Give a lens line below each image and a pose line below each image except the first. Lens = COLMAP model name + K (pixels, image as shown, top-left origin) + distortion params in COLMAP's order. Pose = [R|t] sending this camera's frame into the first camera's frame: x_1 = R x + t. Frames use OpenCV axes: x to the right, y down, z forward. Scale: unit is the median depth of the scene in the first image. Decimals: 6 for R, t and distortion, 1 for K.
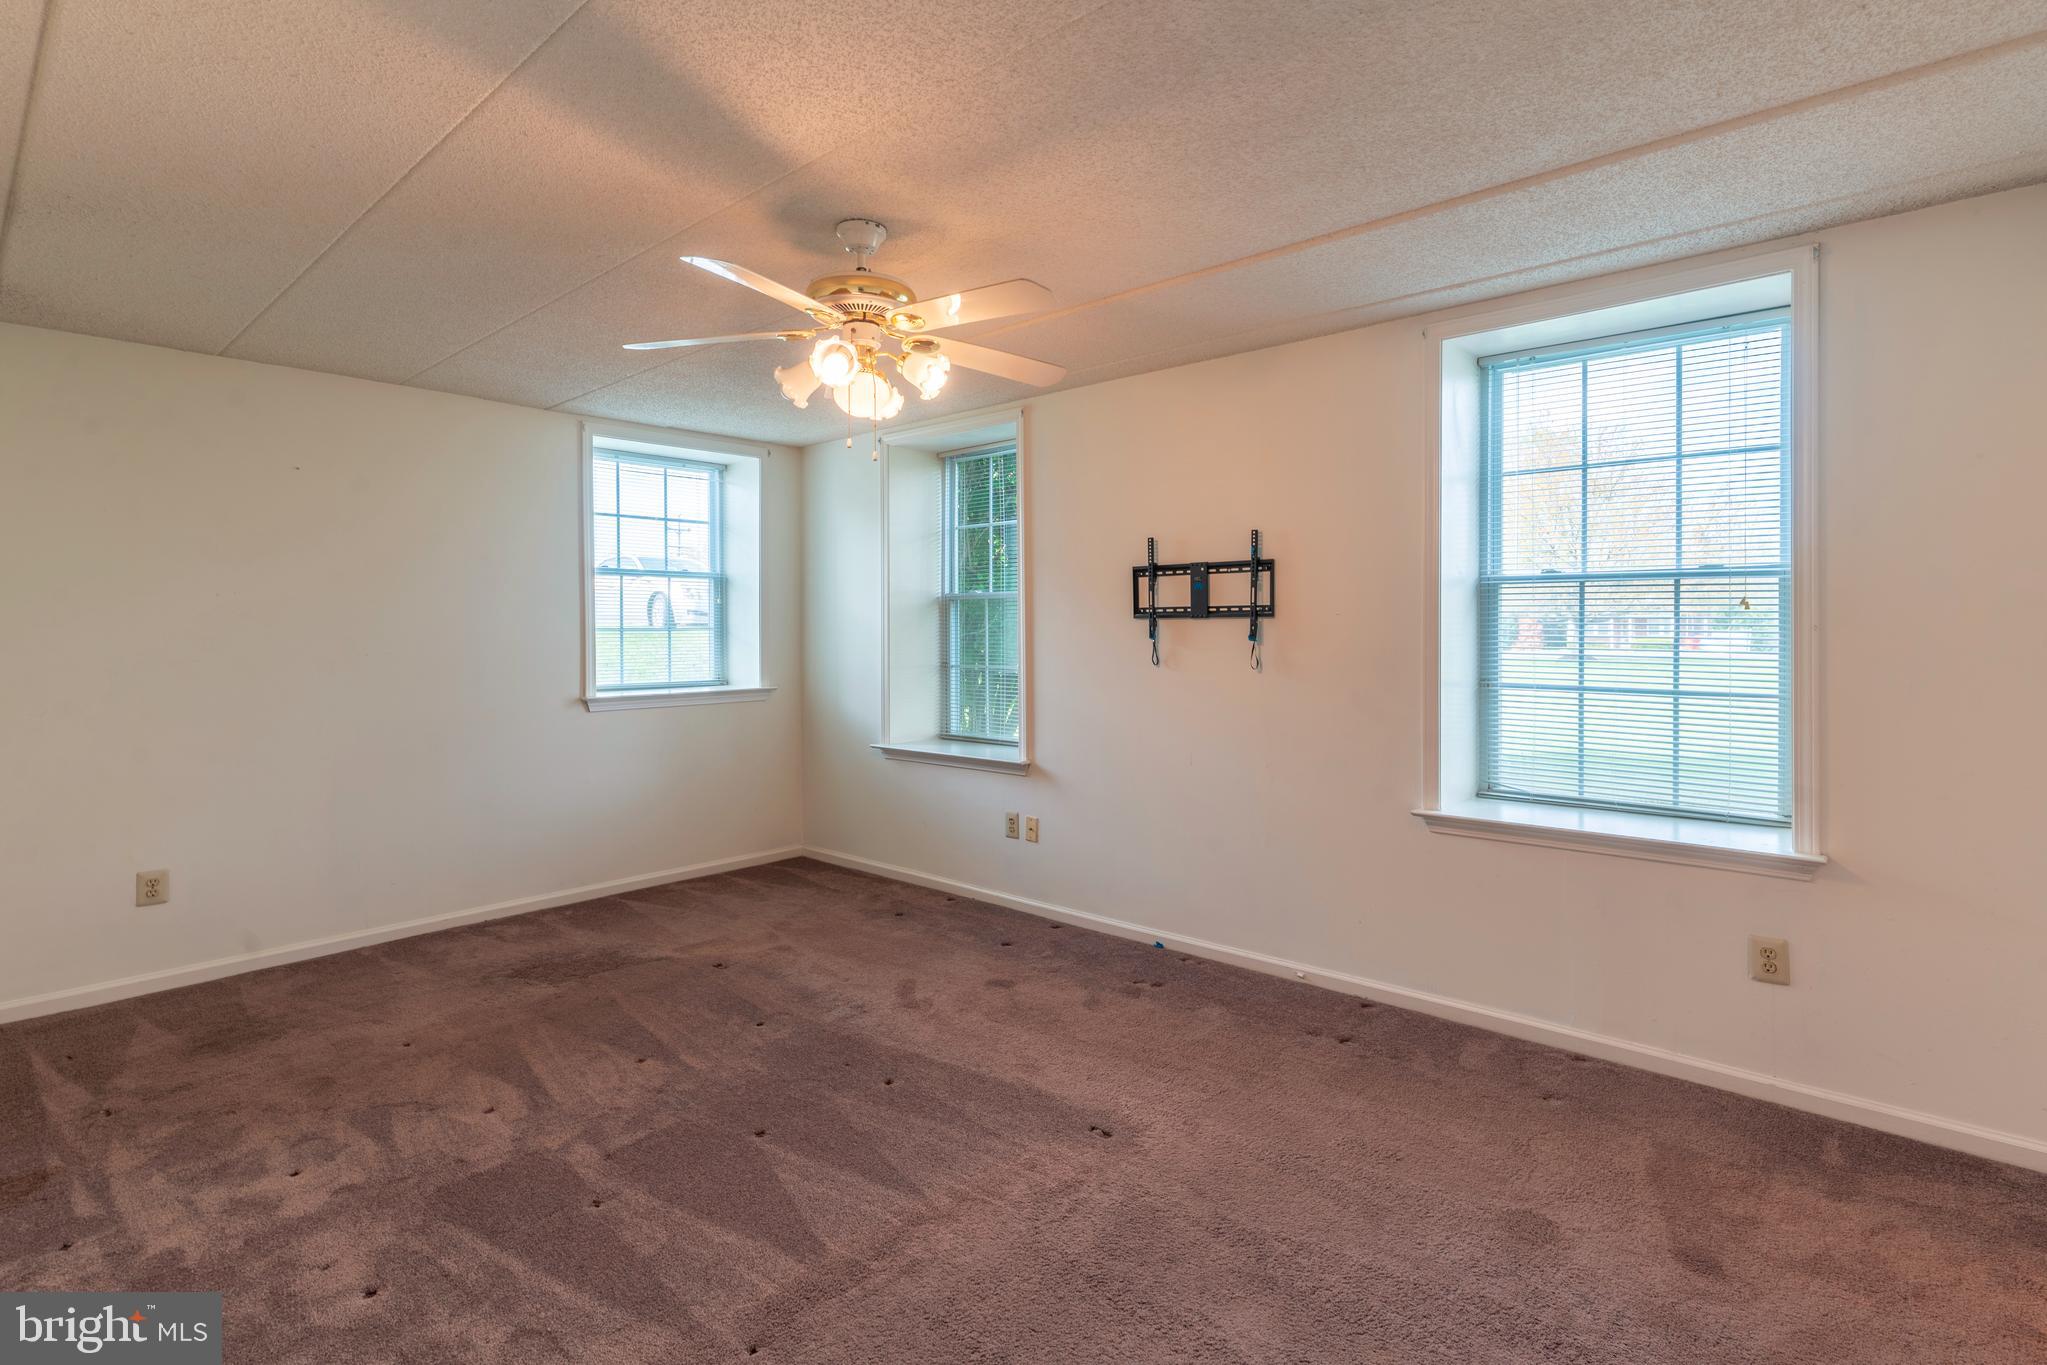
lens RADIAL K [[985.6, 0, 1023.6], [0, 985.6, 626.4], [0, 0, 1]] dist [-0.001194, -0.000399]
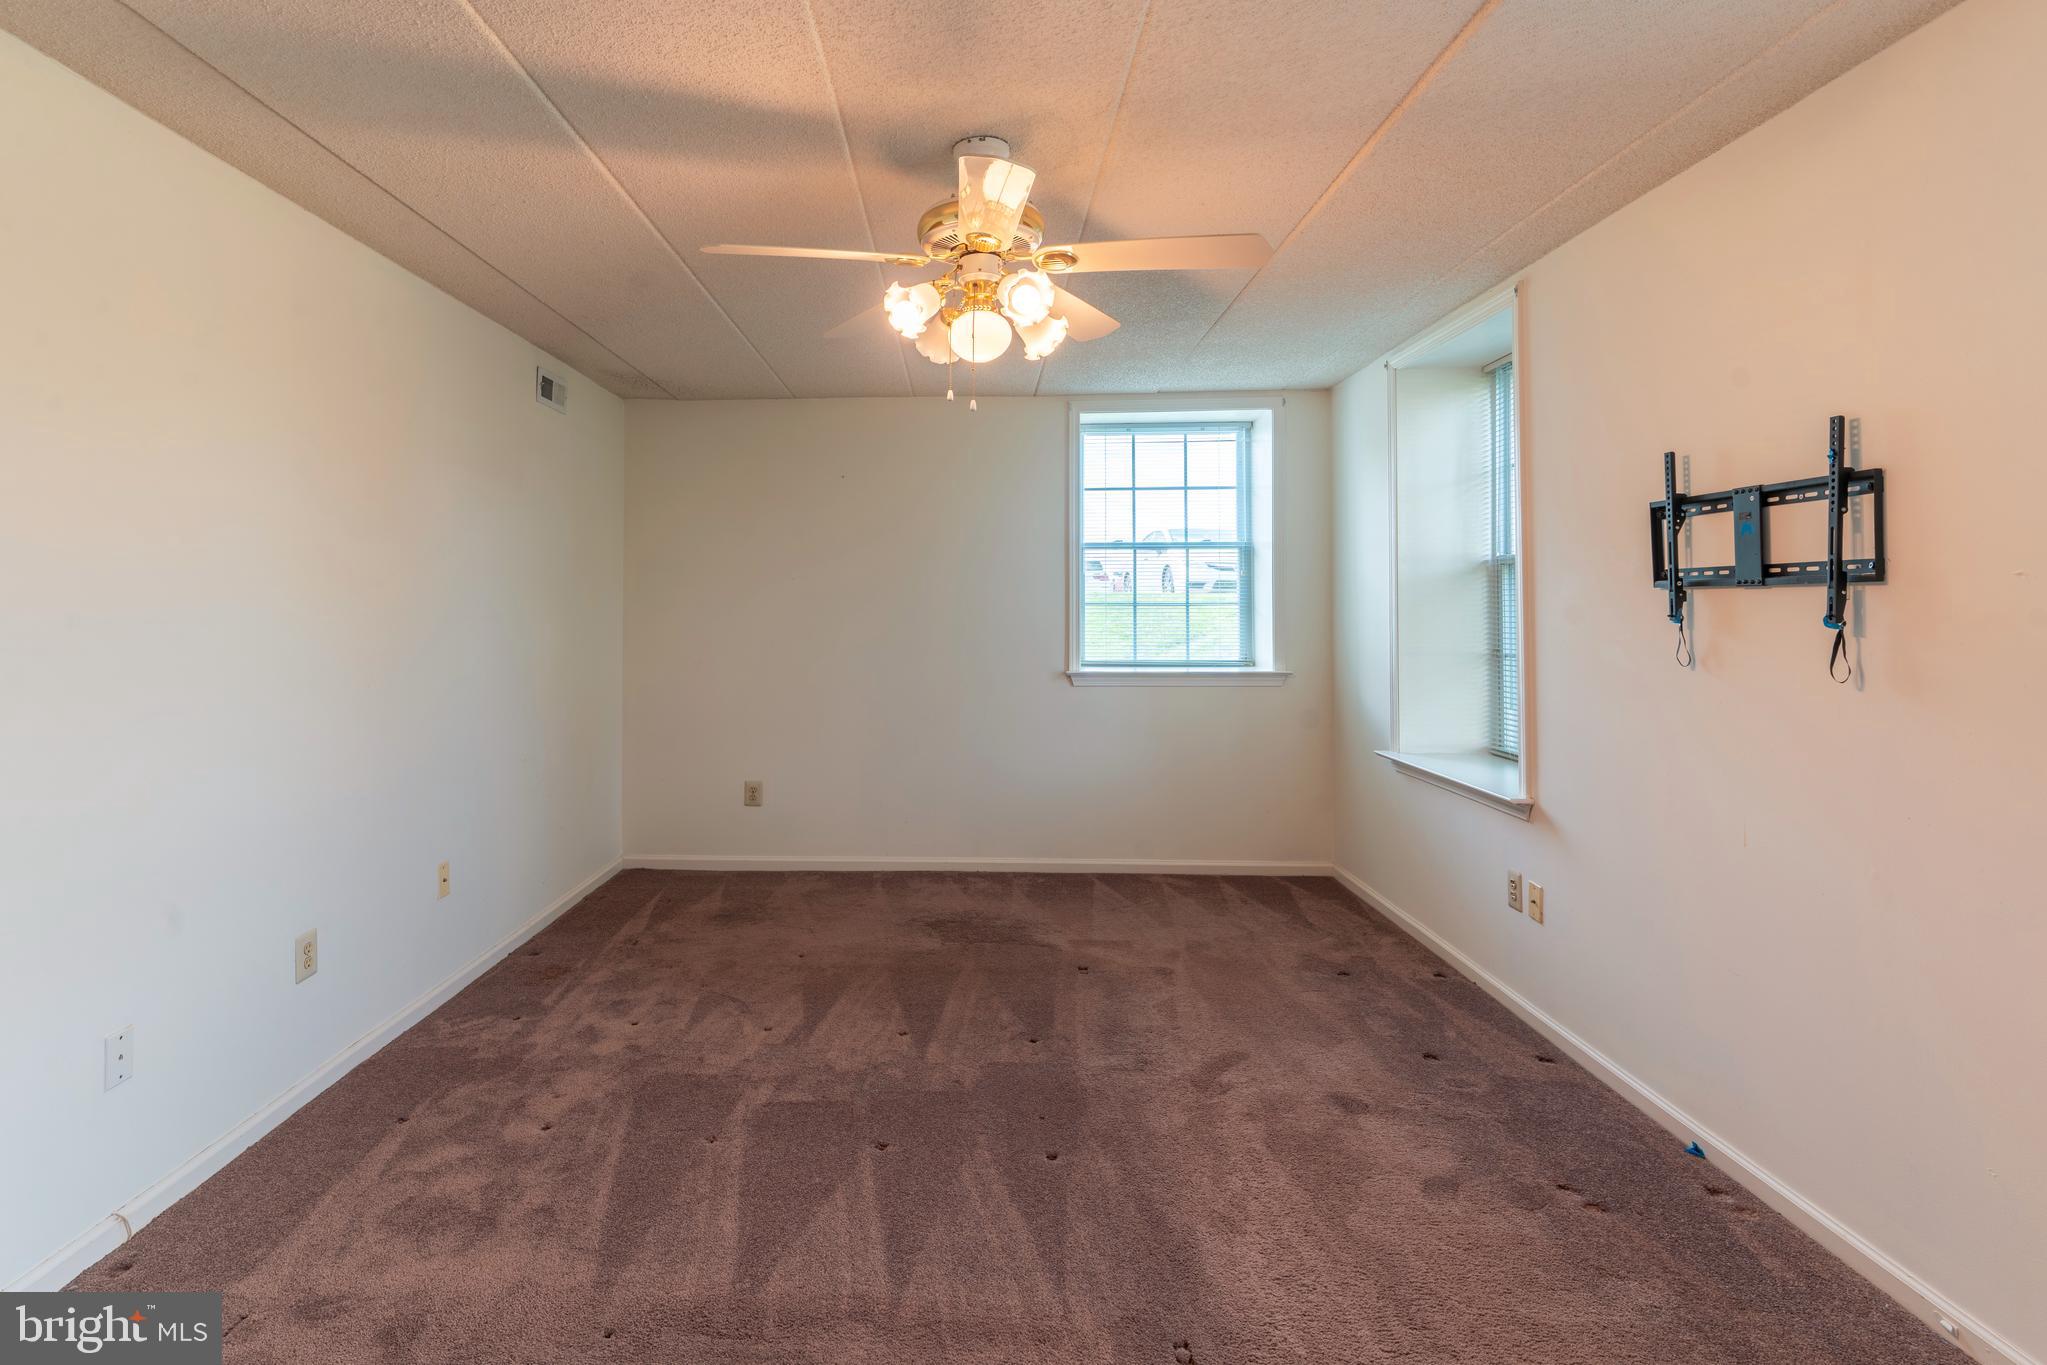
lens RADIAL K [[1011.9, 0, 904.9], [0, 1011.9, 574.7], [0, 0, 1]] dist [-0.002354, 0.000214]
pose [[0.624209, -0.021578, -0.780960, 0.325283], [0.001869, 0.999657, -0.026127, -0.000712], [0.781256, 0.014849, 0.624035, 0.264348]]
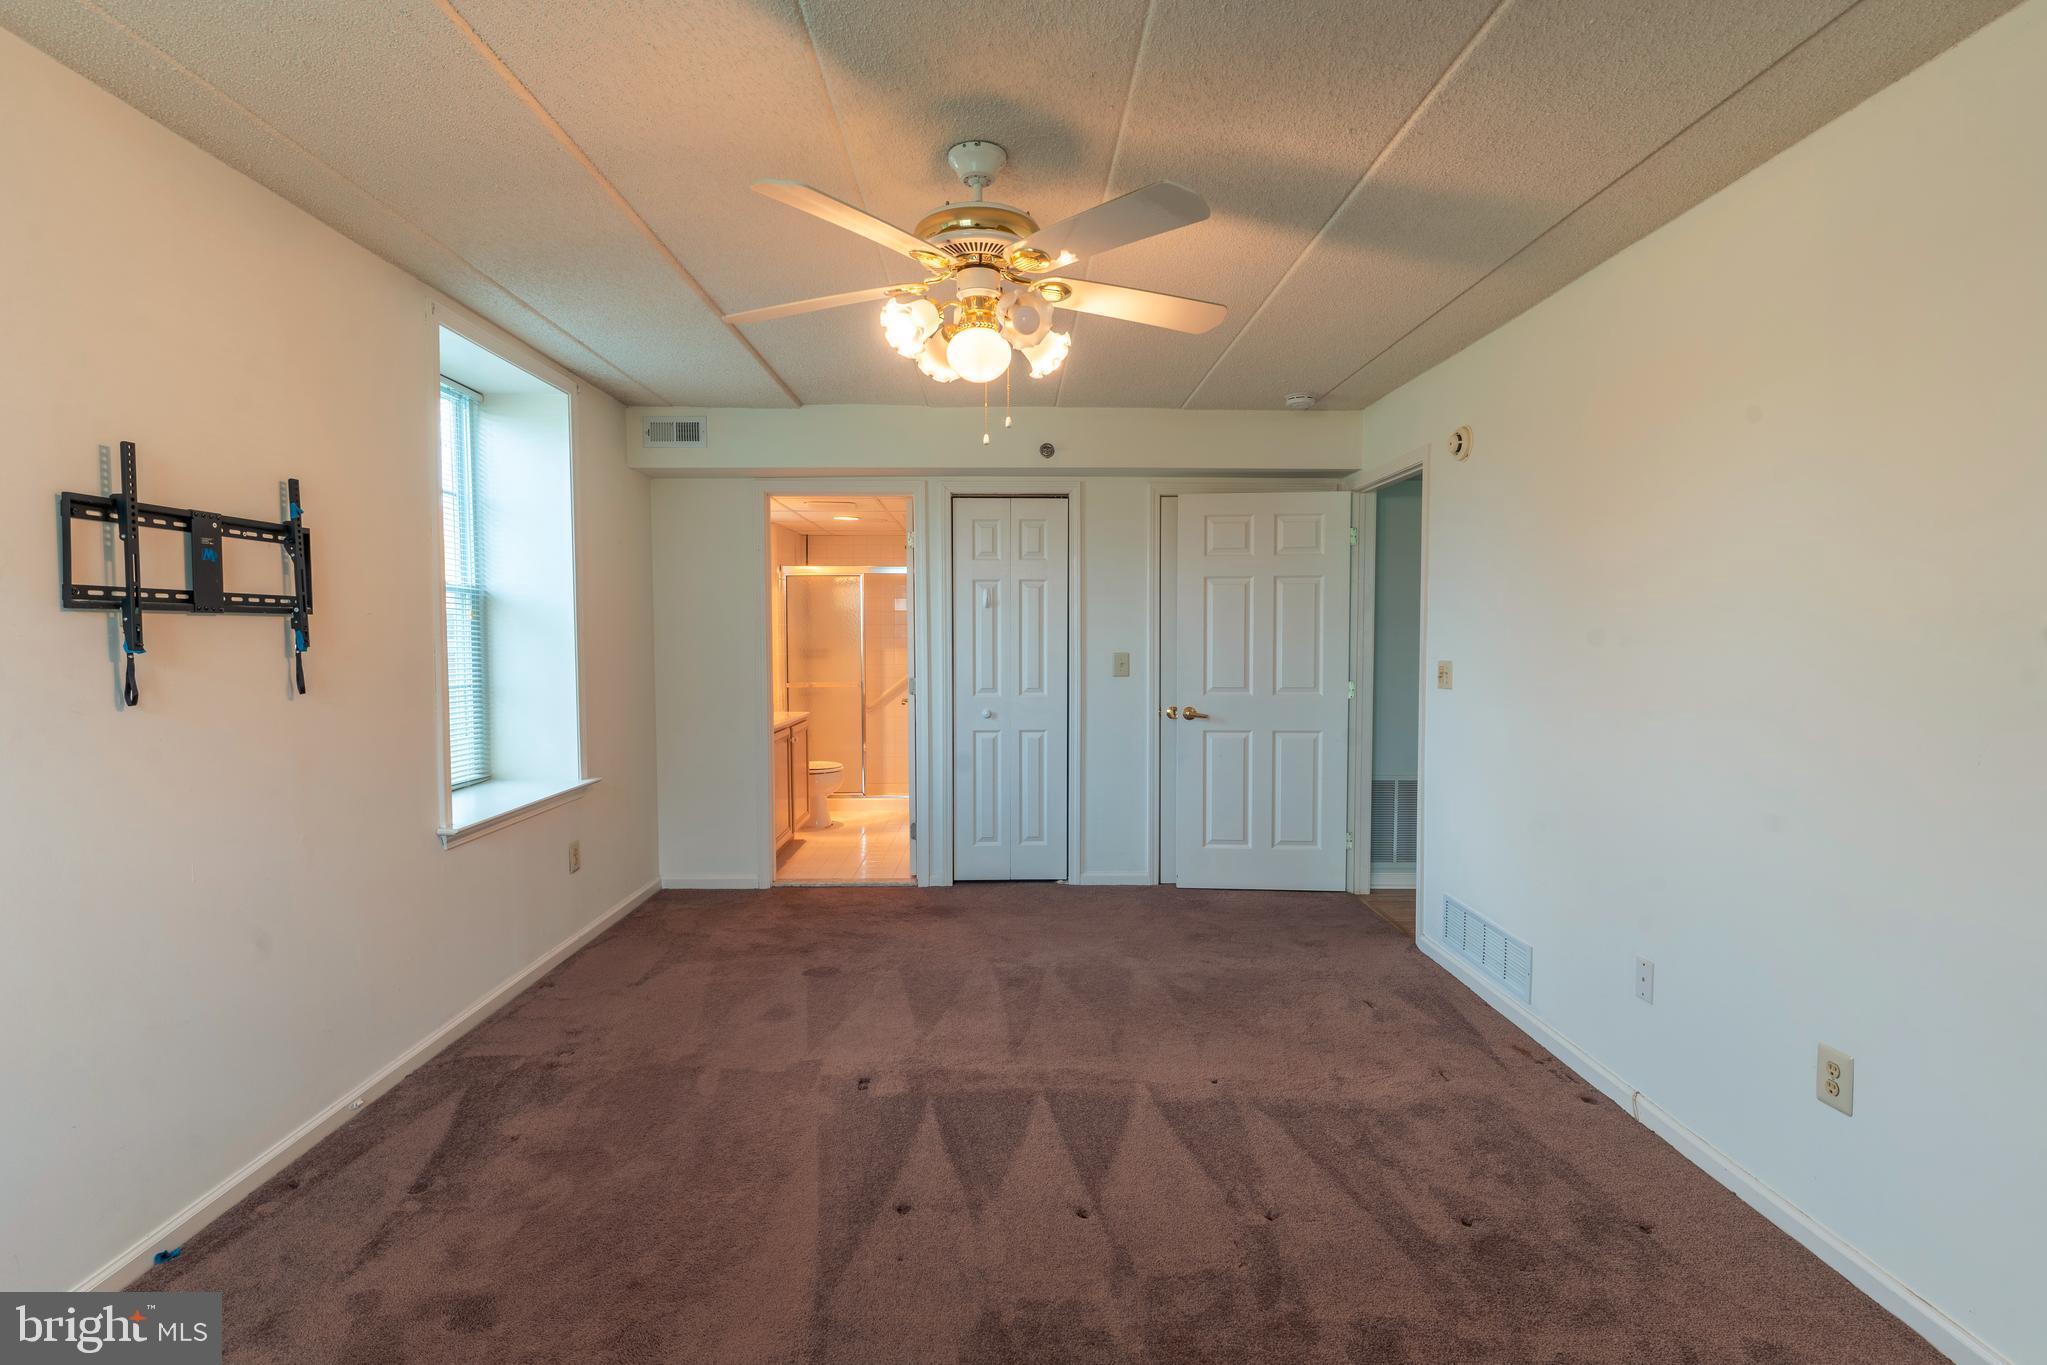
lens RADIAL K [[991.1, 0, 1023.5], [0, 991.1, 682.5], [0, 0, 1]] dist [0.000731, 0.000094]
pose [[-0.689156, -0.035788, 0.723728, -0.541434], [-0.003983, 0.998952, 0.045605, 0.003497], [-0.724602, 0.028547, -0.688576, 1.047544]]
